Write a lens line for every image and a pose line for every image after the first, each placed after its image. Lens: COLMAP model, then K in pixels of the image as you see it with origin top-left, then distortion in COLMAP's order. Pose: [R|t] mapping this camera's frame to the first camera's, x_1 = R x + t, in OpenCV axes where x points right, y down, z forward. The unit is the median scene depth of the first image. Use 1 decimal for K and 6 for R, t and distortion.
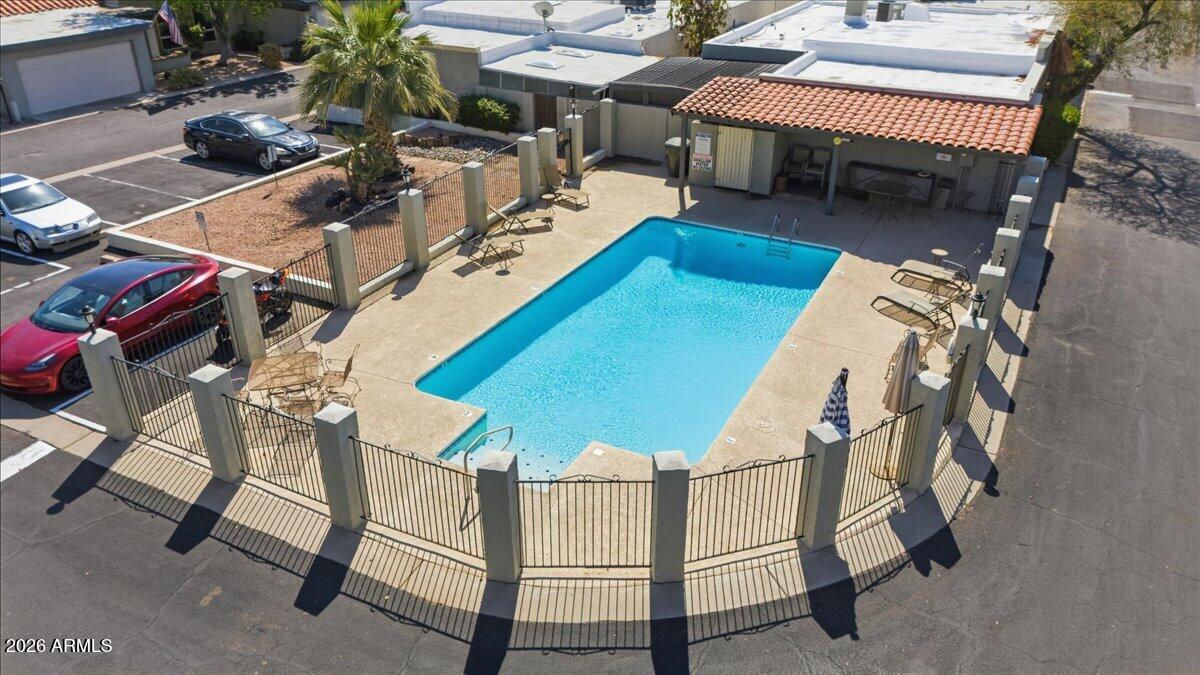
lens RADIAL K [[876.4, 0, 599.1], [0, 876.4, 336.2], [0, 0, 1]] dist [0.001166, -0.000410]
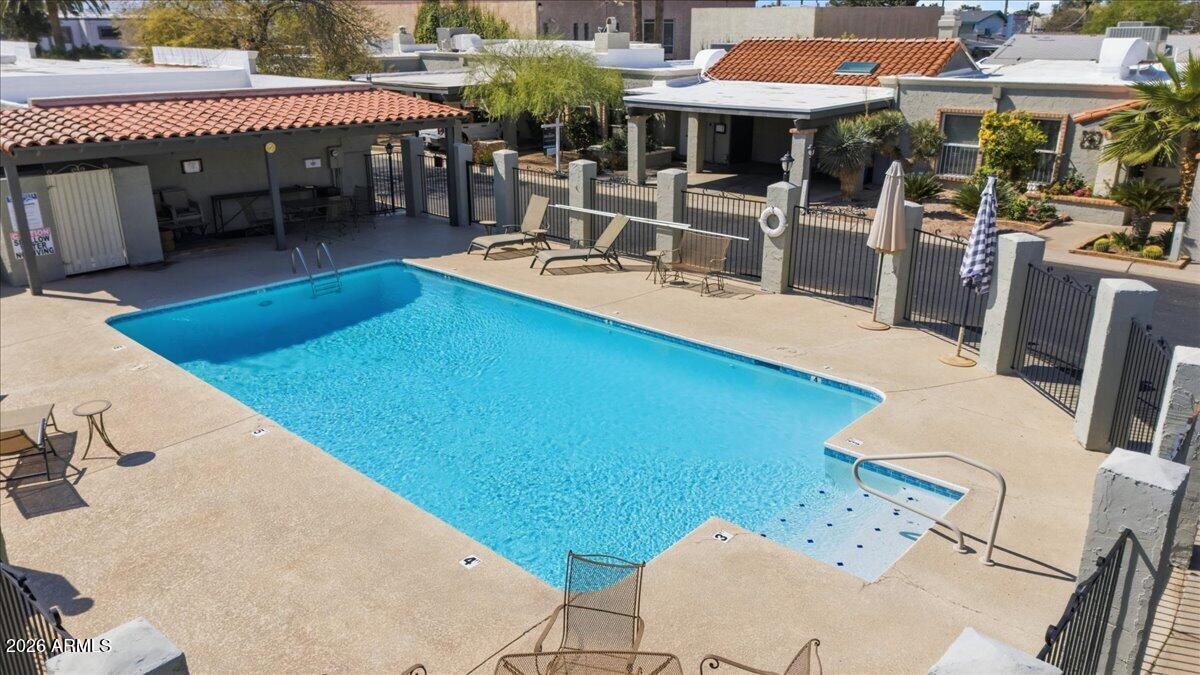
lens RADIAL K [[876.4, 0, 599.1], [0, 876.4, 336.2], [0, 0, 1]] dist [0.001166, -0.000410]
pose [[0.277620, -0.317118, 0.906843, -0.348629], [0.441548, 0.880457, 0.172716, -0.081943], [-0.853207, 0.352465, 0.384455, 0.498303]]
